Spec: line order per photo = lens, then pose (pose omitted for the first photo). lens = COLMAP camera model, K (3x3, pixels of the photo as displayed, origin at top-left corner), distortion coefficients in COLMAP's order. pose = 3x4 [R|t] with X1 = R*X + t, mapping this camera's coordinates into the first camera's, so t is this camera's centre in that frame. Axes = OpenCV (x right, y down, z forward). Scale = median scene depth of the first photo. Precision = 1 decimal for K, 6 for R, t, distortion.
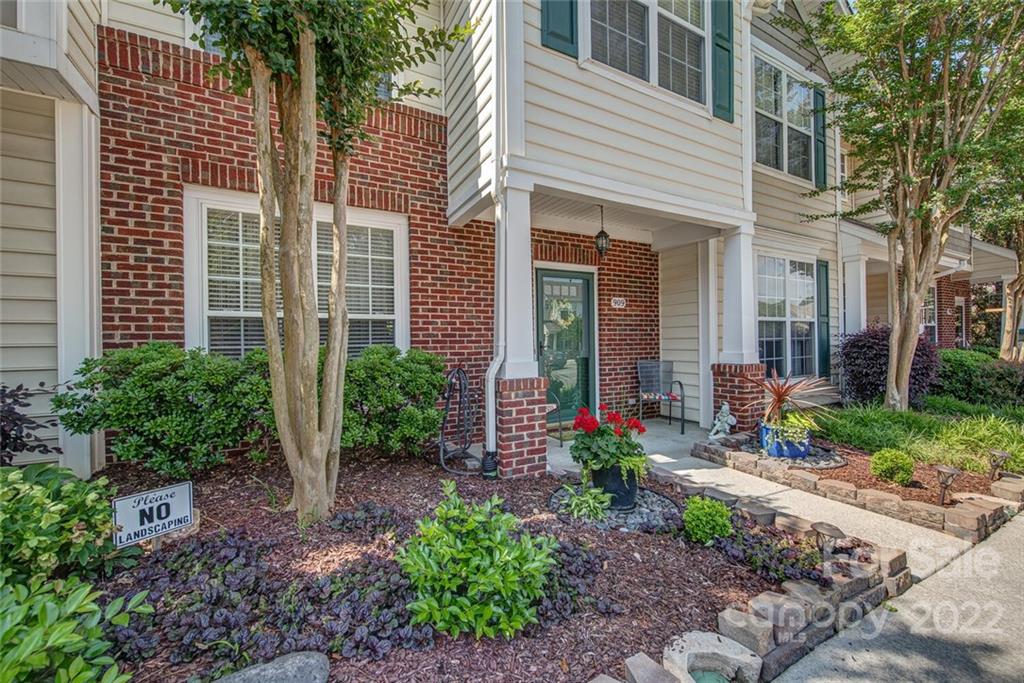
lens RADIAL K [[402.9, 0, 512.2], [0, 402.9, 338.5], [0, 0, 1]] dist [0.000294, -0.002174]
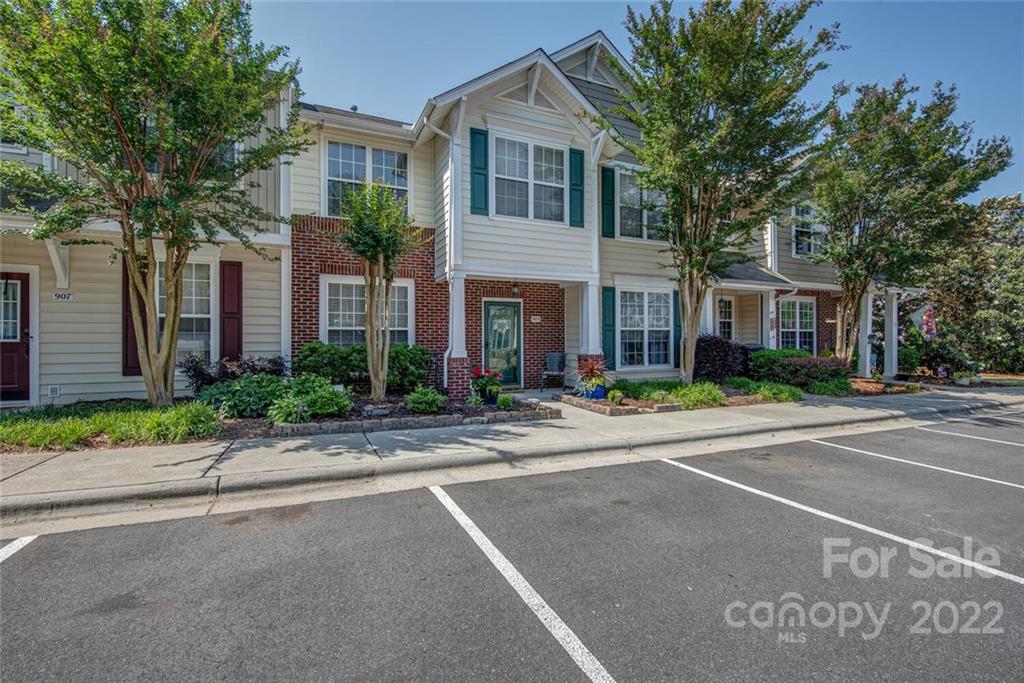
lens RADIAL K [[468.8, 0, 519.1], [0, 468.8, 331.2], [0, 0, 1]] dist [0.004611, -0.002365]
pose [[0.997734, 0.011045, -0.066363, 0.674859], [-0.011164, 0.999937, -0.001412, -0.068644], [0.066343, 0.002150, 0.997795, -2.096019]]
